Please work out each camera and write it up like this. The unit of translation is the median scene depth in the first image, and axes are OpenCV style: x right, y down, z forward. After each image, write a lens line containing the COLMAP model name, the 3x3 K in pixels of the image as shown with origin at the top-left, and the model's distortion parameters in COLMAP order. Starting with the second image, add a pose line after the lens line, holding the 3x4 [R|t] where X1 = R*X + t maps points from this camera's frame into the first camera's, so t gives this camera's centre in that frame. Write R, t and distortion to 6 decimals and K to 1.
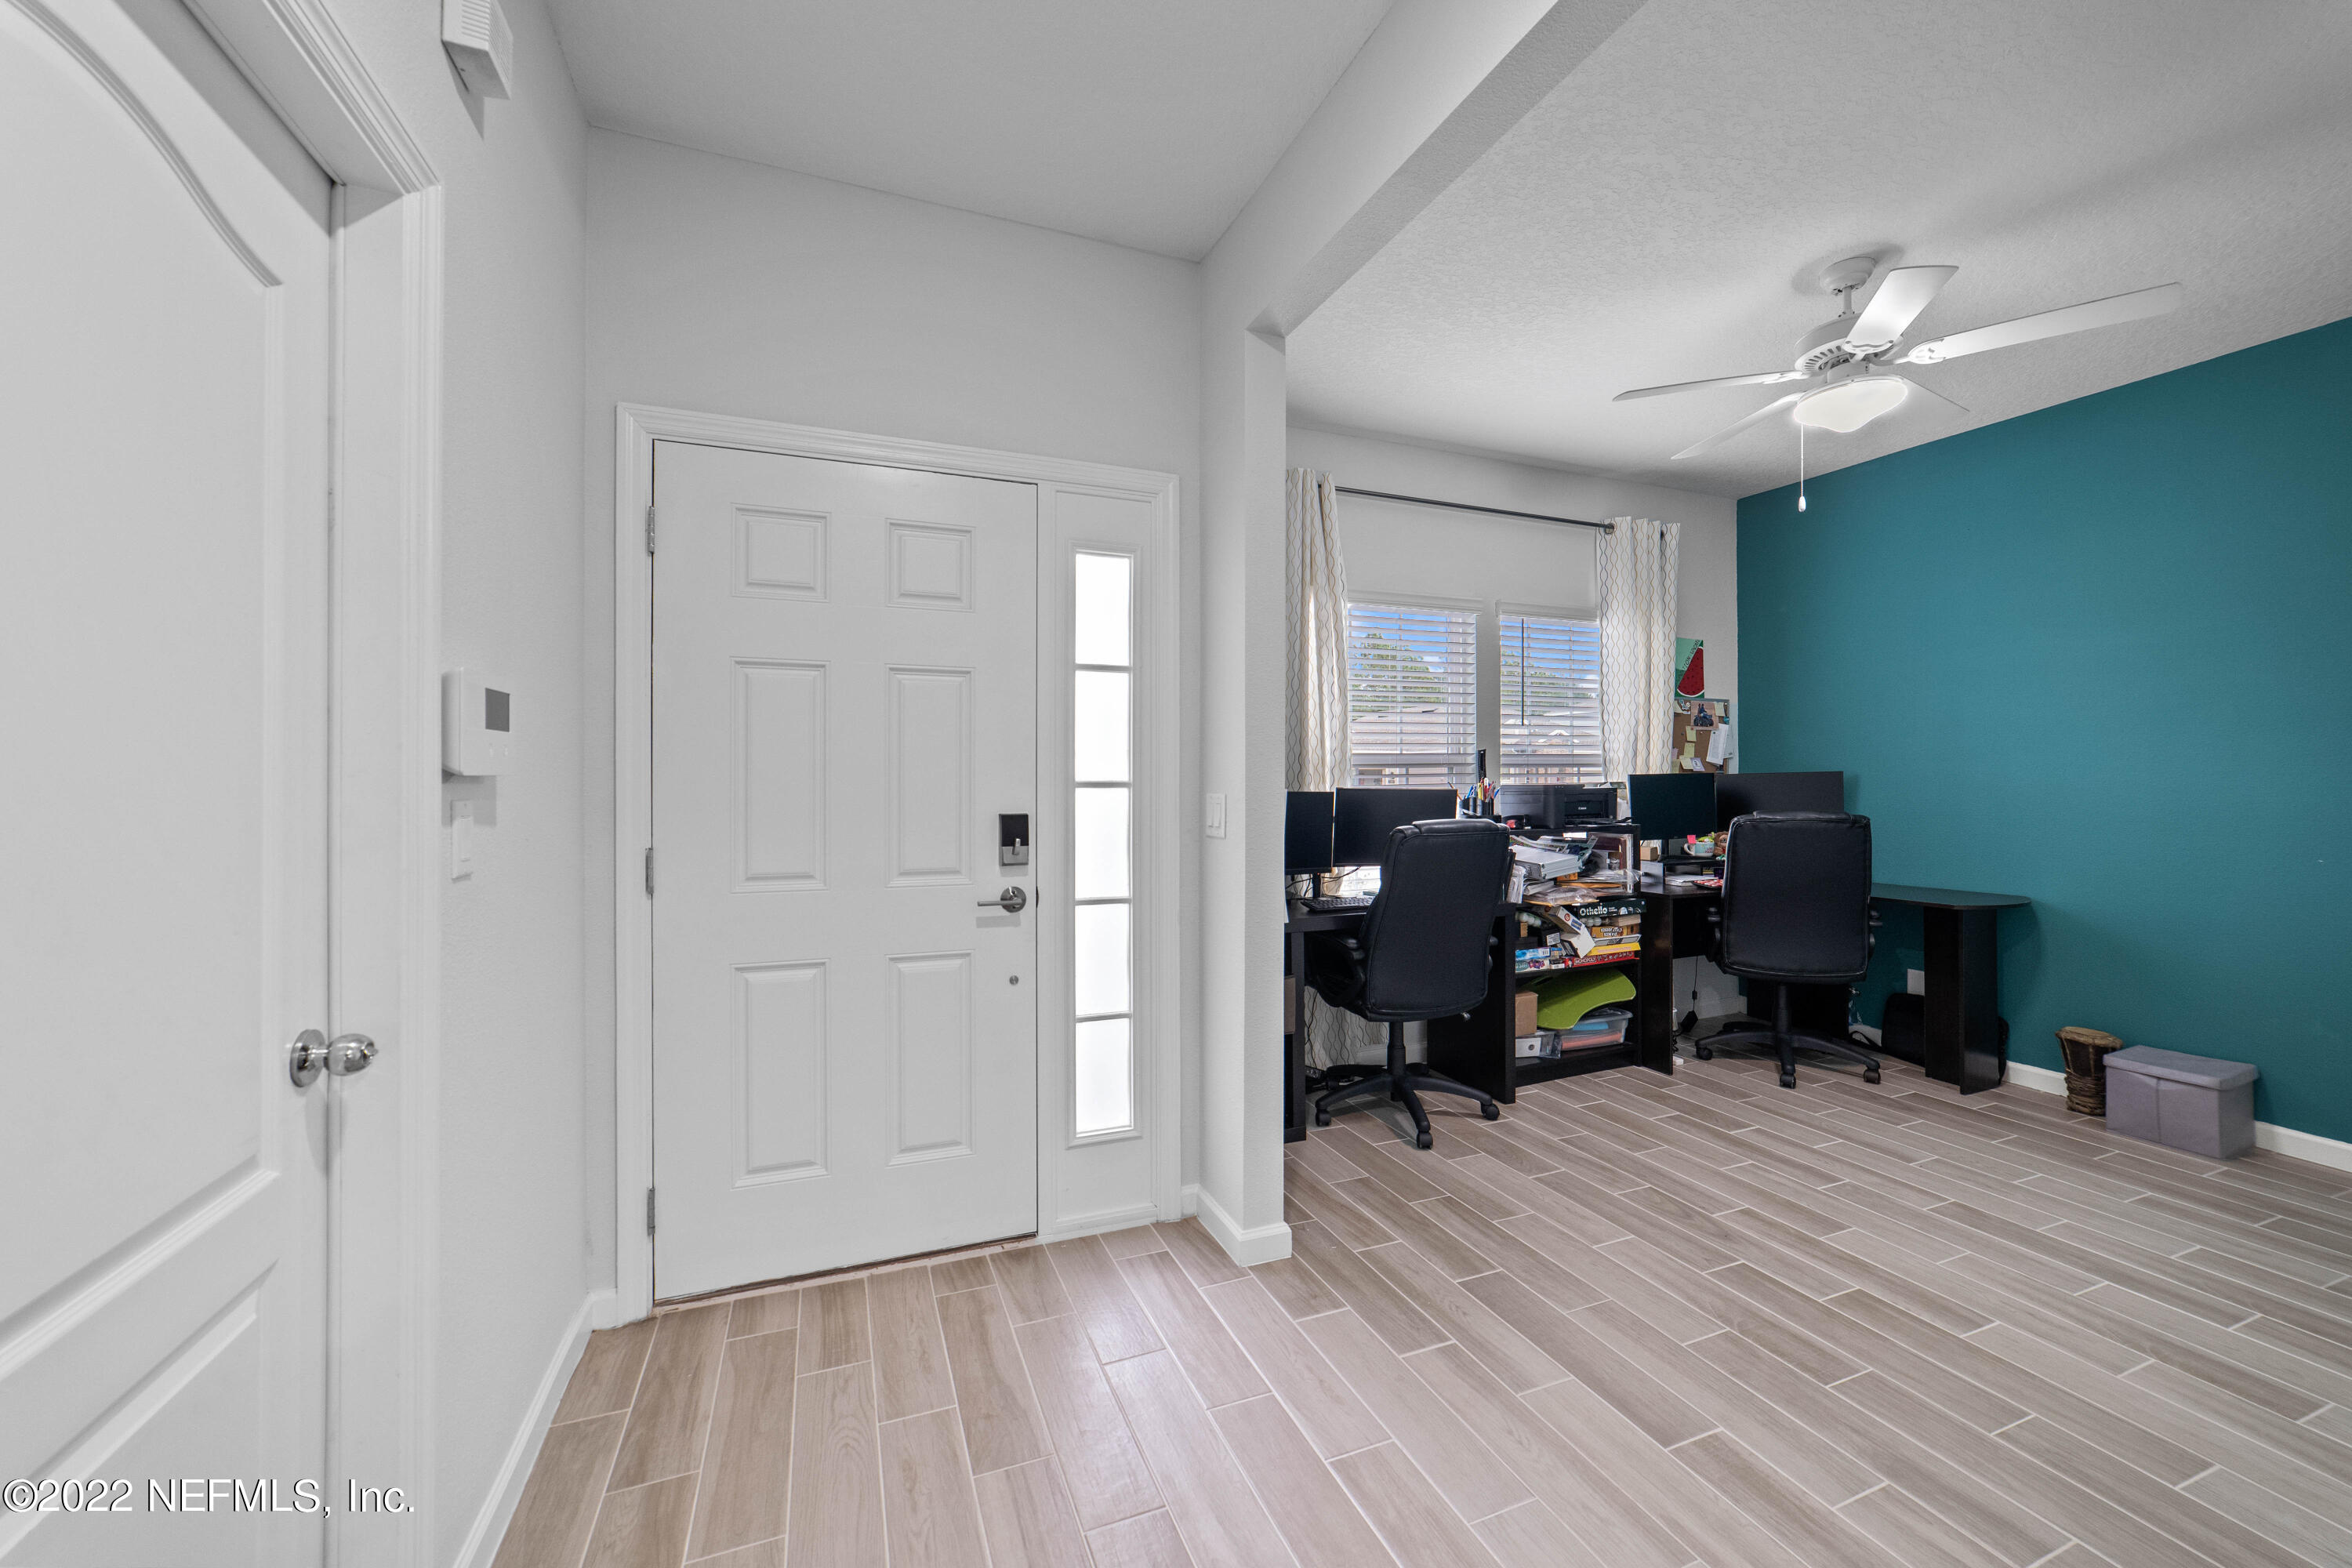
lens RADIAL K [[902.8, 0, 1166.9], [0, 902.8, 786.6], [0, 0, 1]] dist [-0.025077, 0.010089]
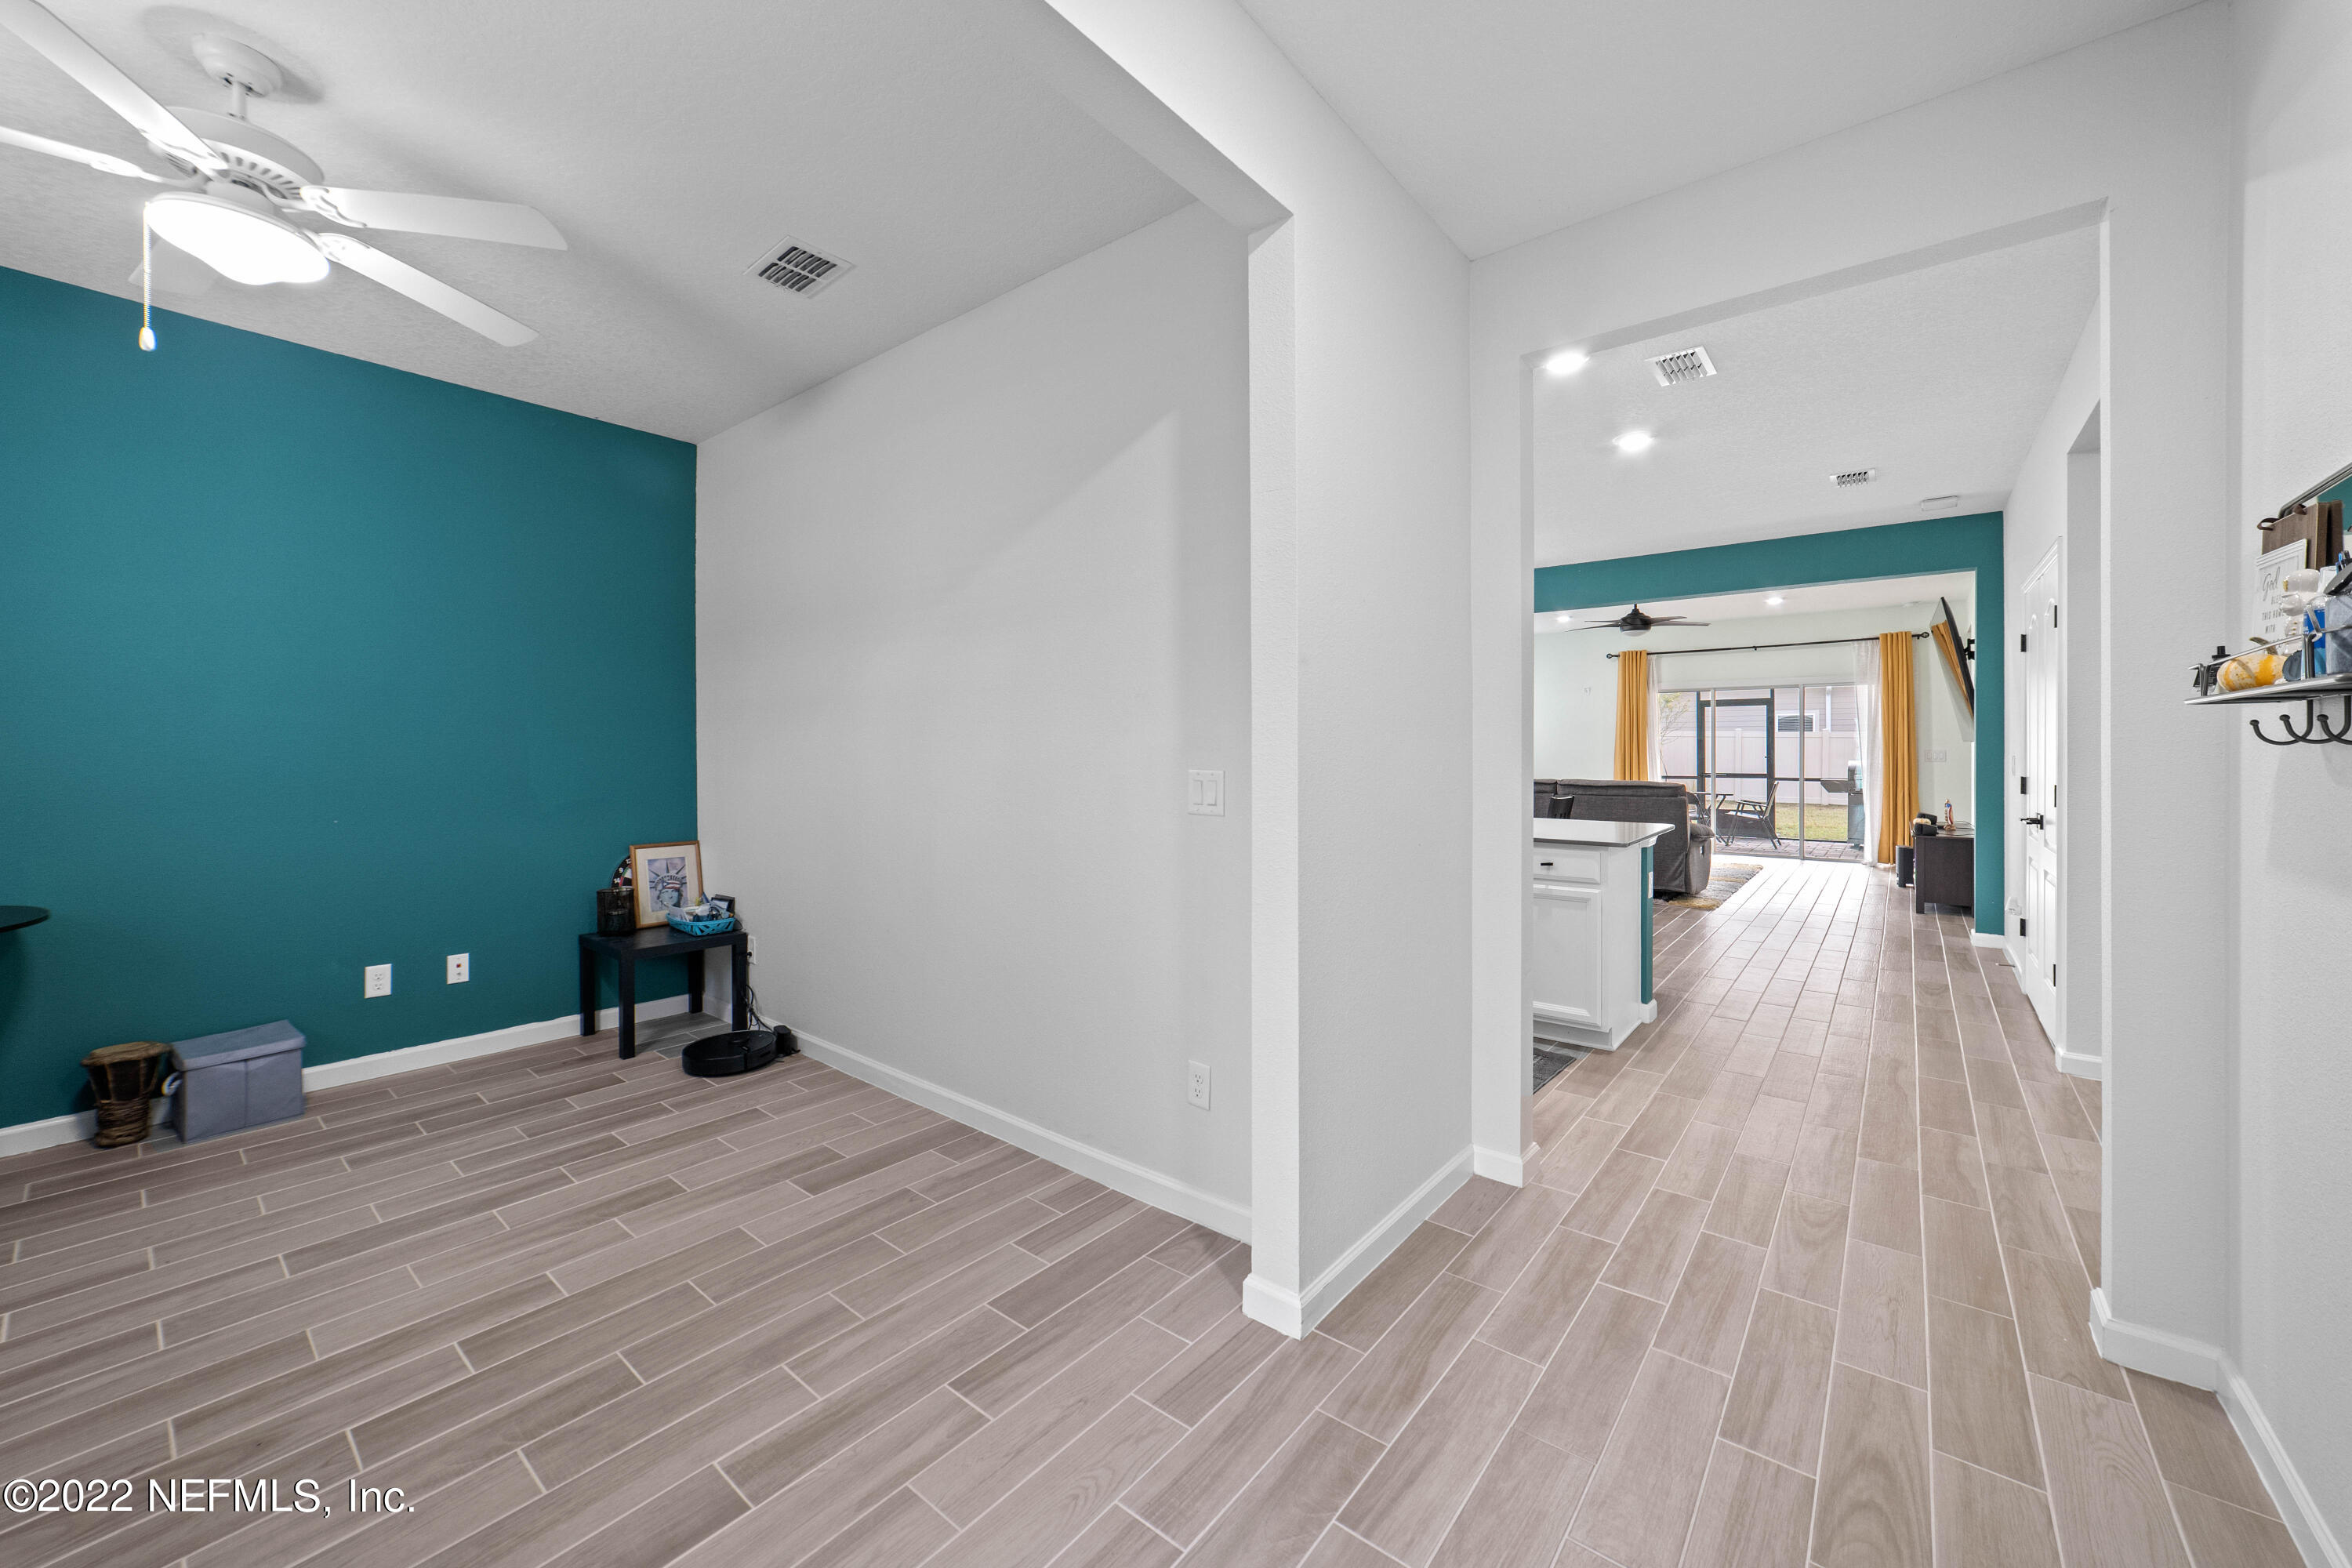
lens RADIAL K [[899.0, 0, 1177.6], [0, 899.0, 767.8], [0, 0, 1]] dist [-0.025542, 0.010154]
pose [[-0.494481, -0.014934, 0.869060, -0.191397], [0.006373, 0.999763, 0.020806, -0.005375], [-0.869165, 0.015826, -0.494269, 0.498198]]
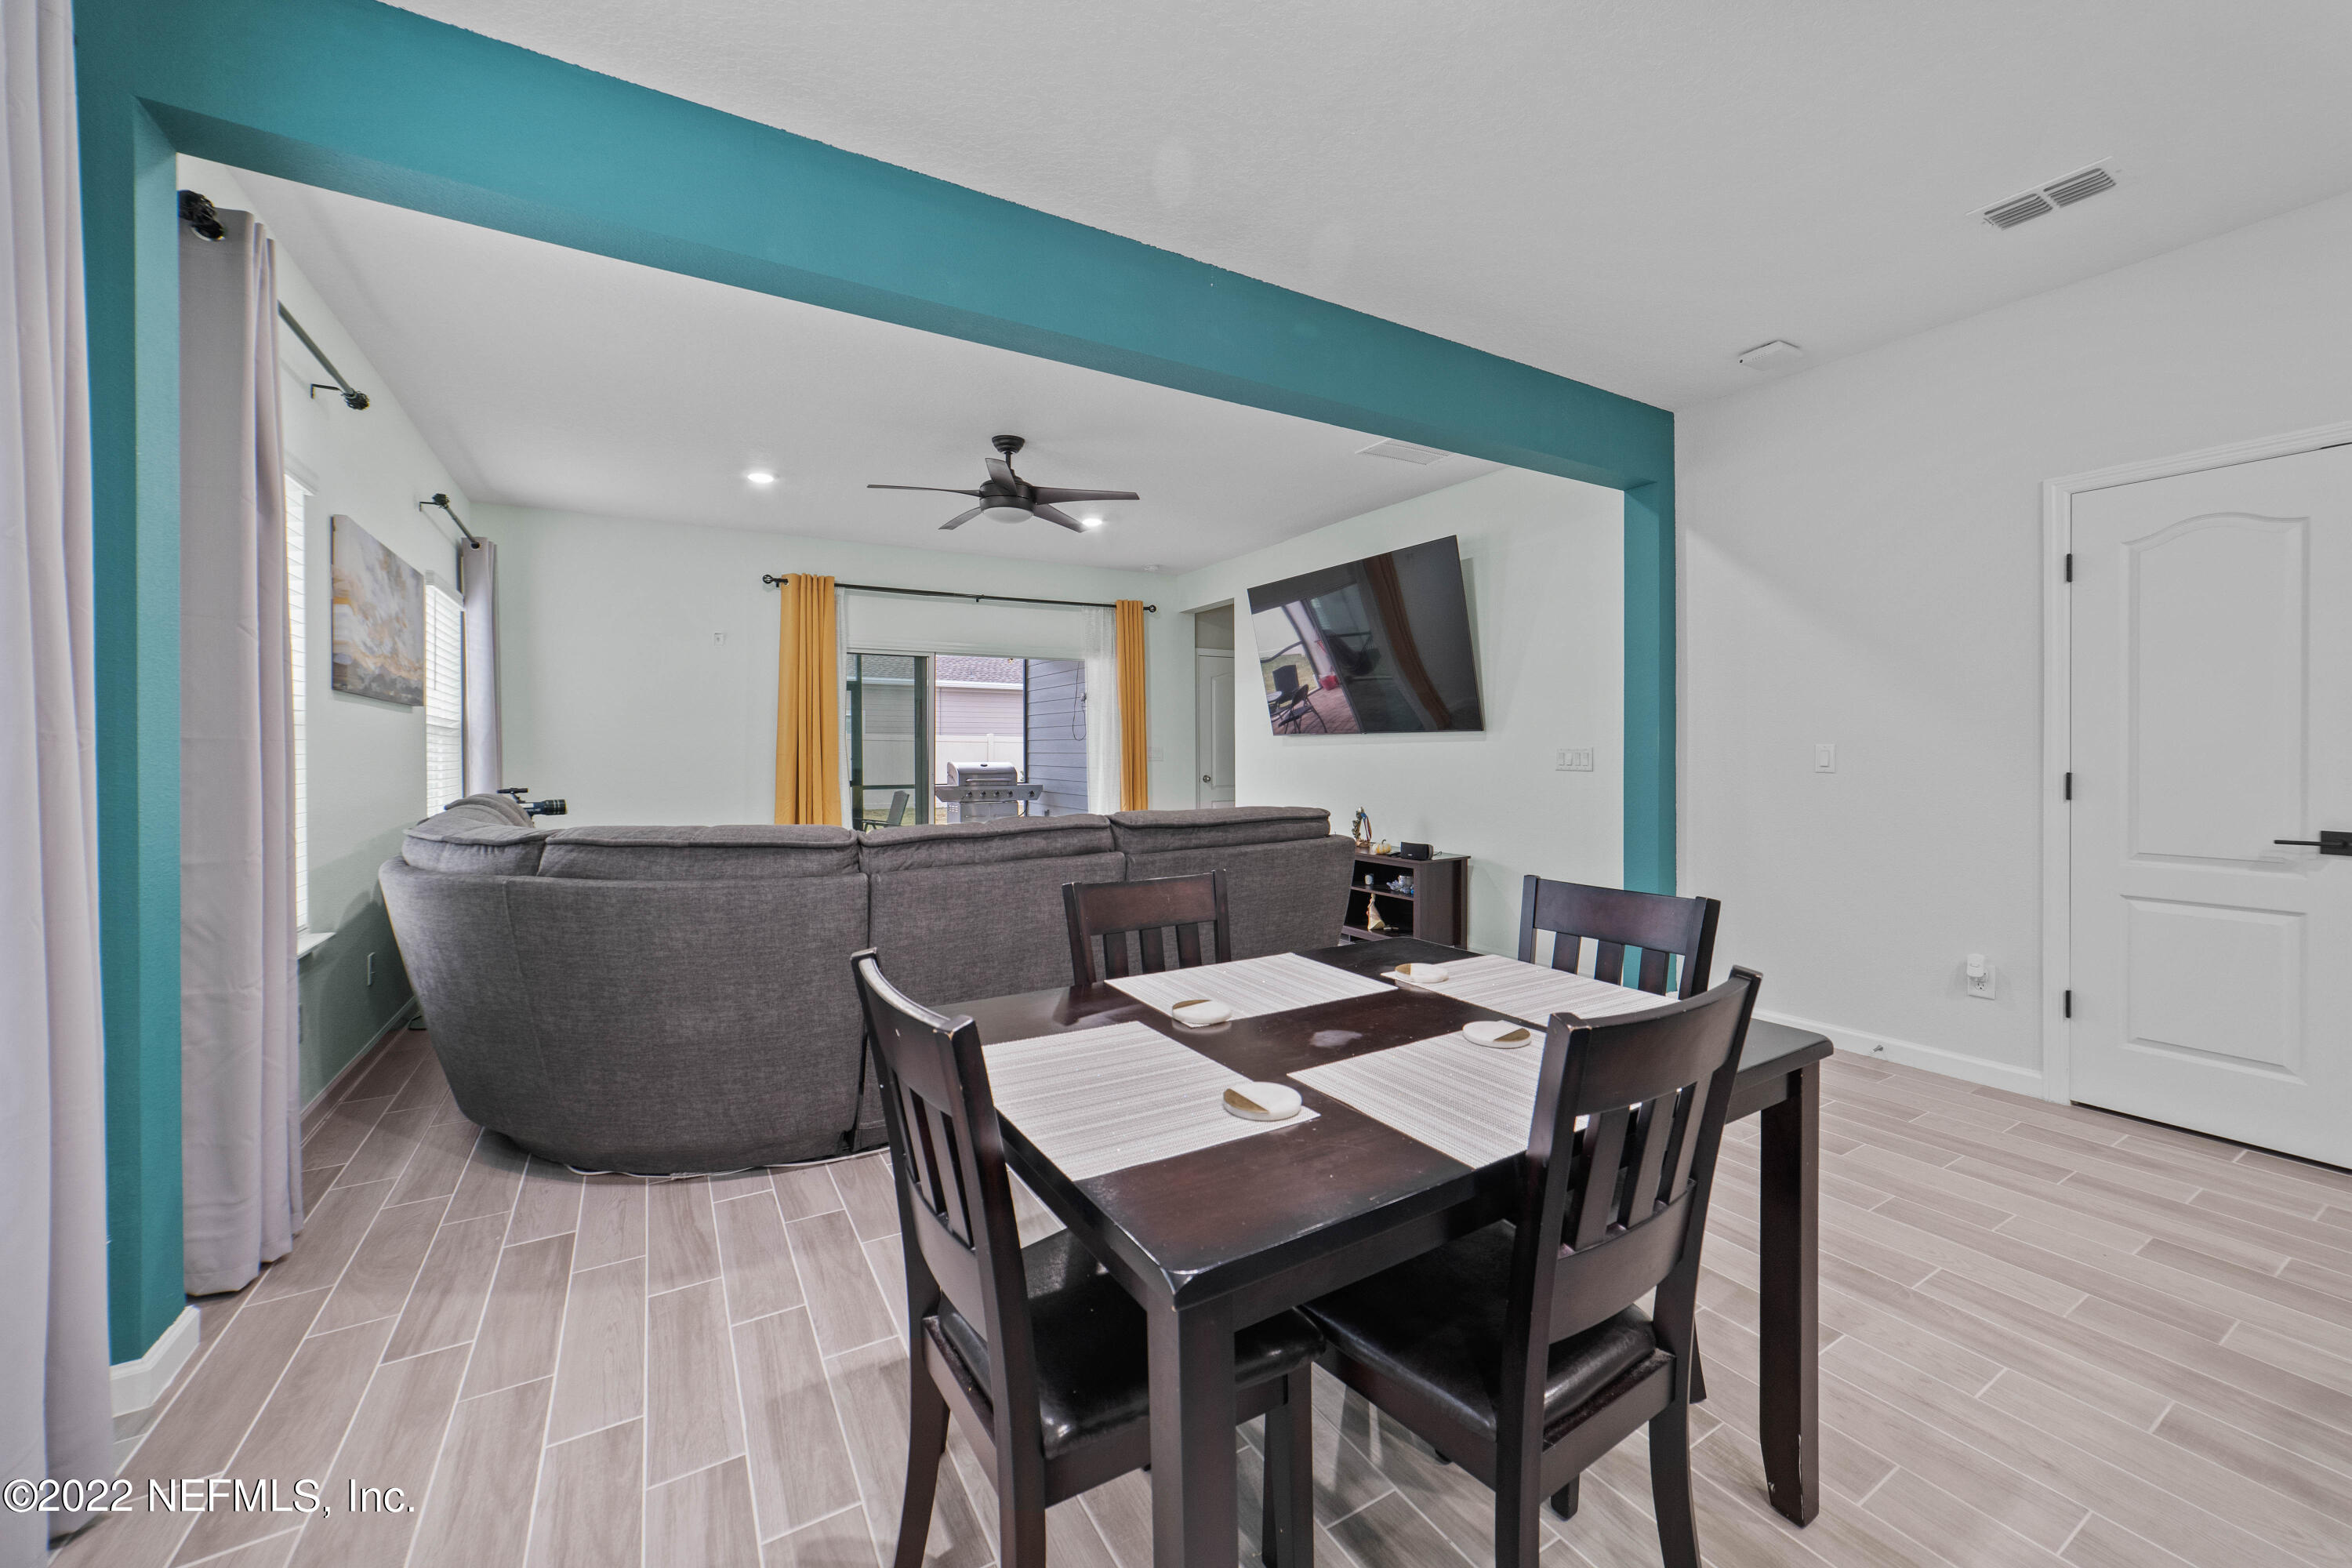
lens RADIAL K [[893.9, 0, 1178.1], [0, 893.9, 755.9], [0, 0, 1]] dist [-0.026404, 0.009885]
pose [[-0.985957, 0.007474, -0.166835, 1.285974], [0.006169, 0.999946, 0.008340, 0.015749], [0.166888, 0.007194, -0.985950, -0.511407]]
